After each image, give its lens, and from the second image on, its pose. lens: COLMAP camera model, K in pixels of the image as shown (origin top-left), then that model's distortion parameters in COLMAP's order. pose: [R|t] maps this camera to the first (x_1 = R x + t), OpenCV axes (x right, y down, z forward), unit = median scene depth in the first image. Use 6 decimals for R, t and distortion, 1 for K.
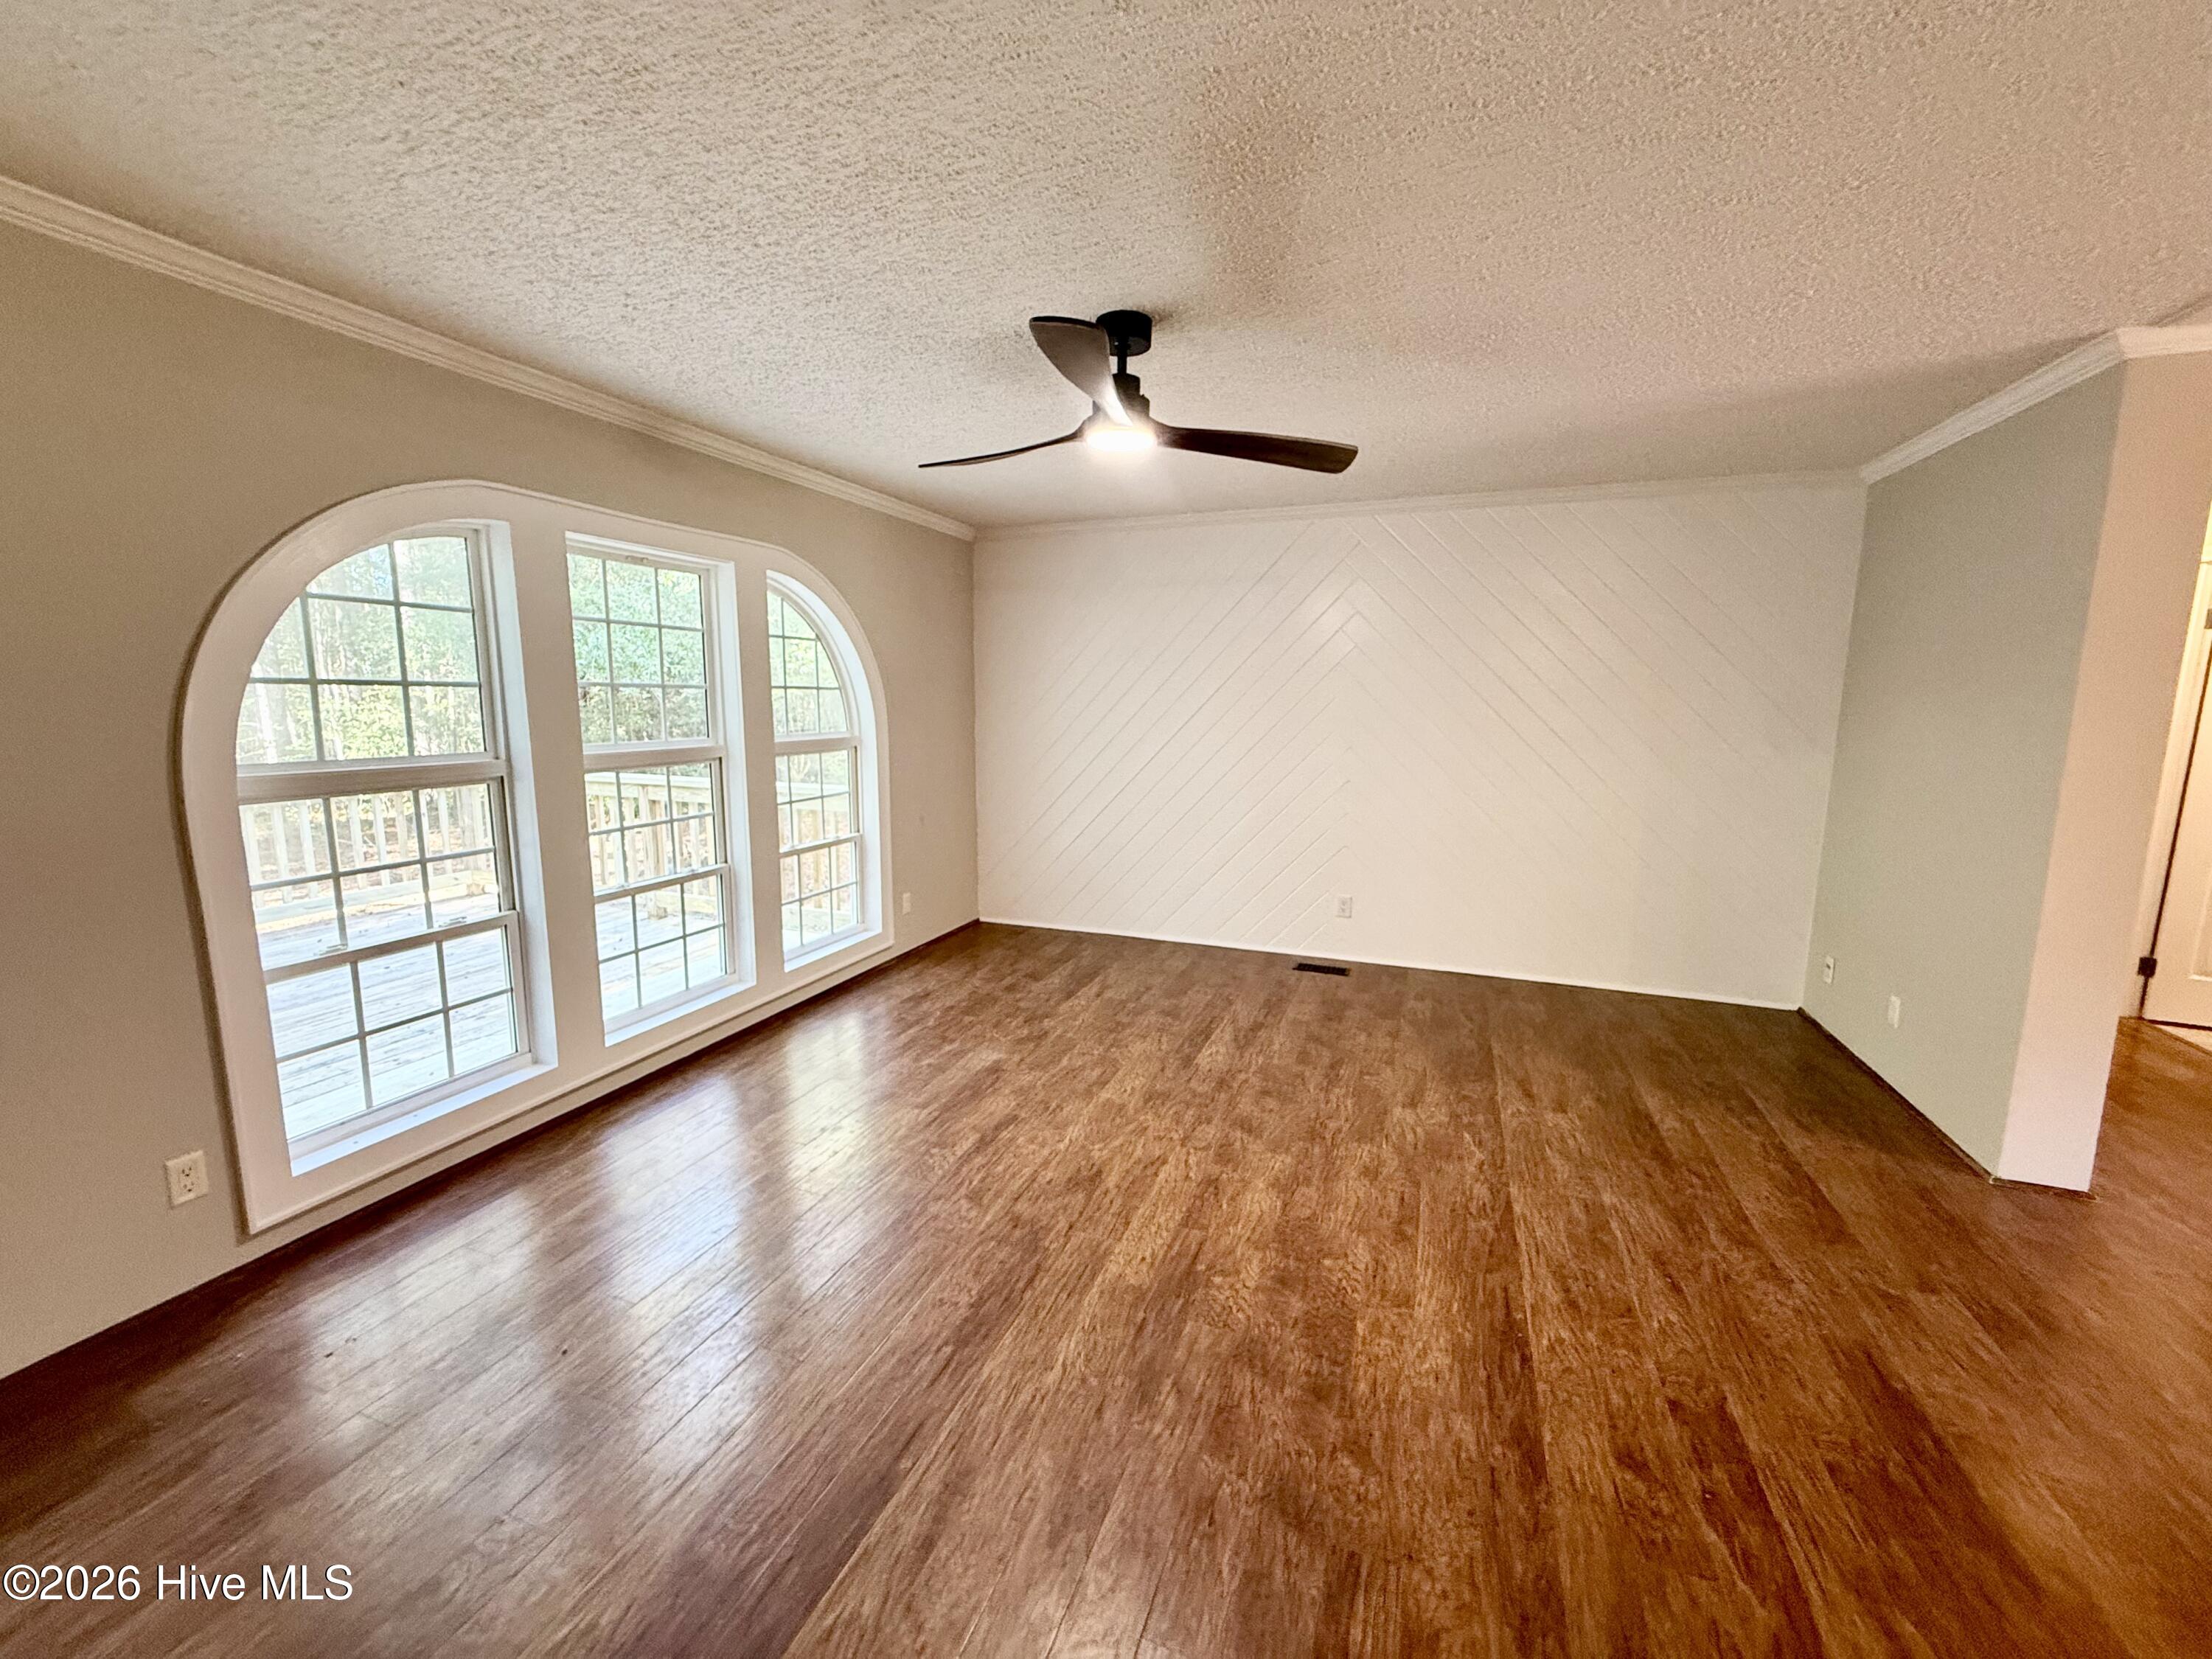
lens RADIAL K [[878.7, 0, 1097.4], [0, 878.7, 814.9], [0, 0, 1]] dist [0.002681, 0.000179]
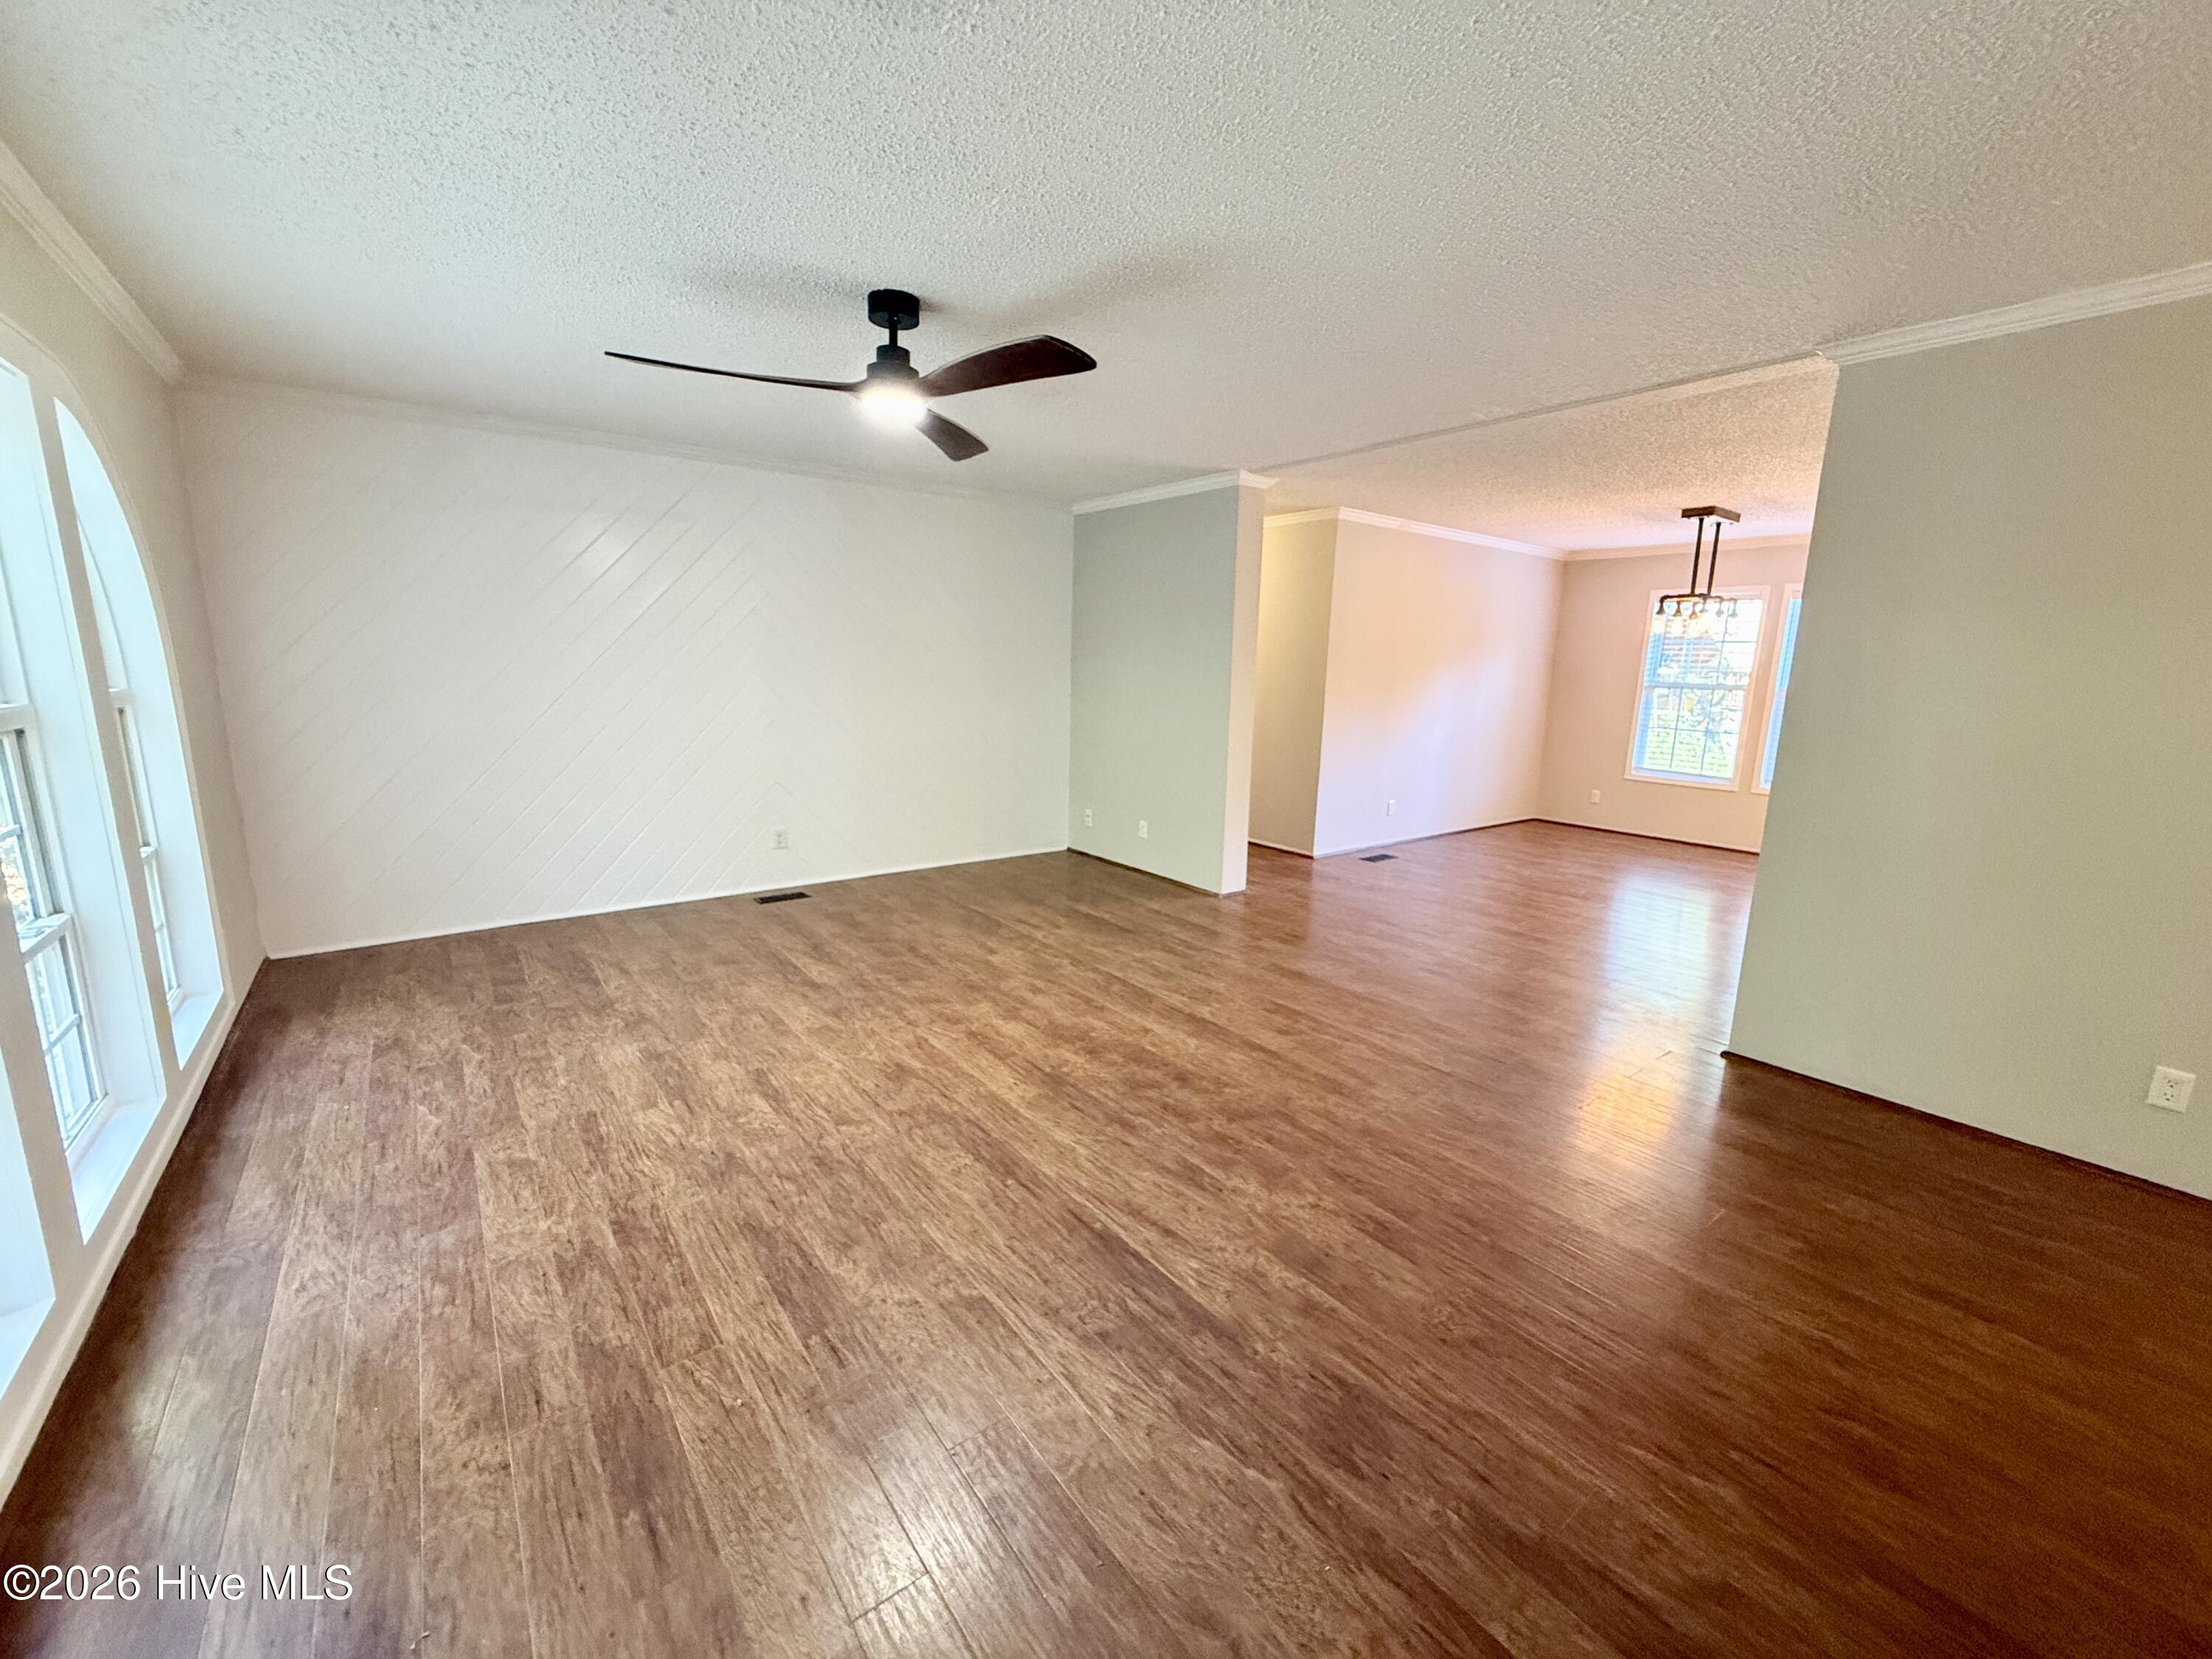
lens RADIAL K [[878.7, 0, 1091.7], [0, 878.7, 821.6], [0, 0, 1]] dist [0.002681, 0.000179]
pose [[0.528182, -0.149168, 0.835926, -0.652602], [0.097766, 0.988585, 0.114636, -0.004264], [-0.843484, 0.021177, 0.536736, 0.155726]]
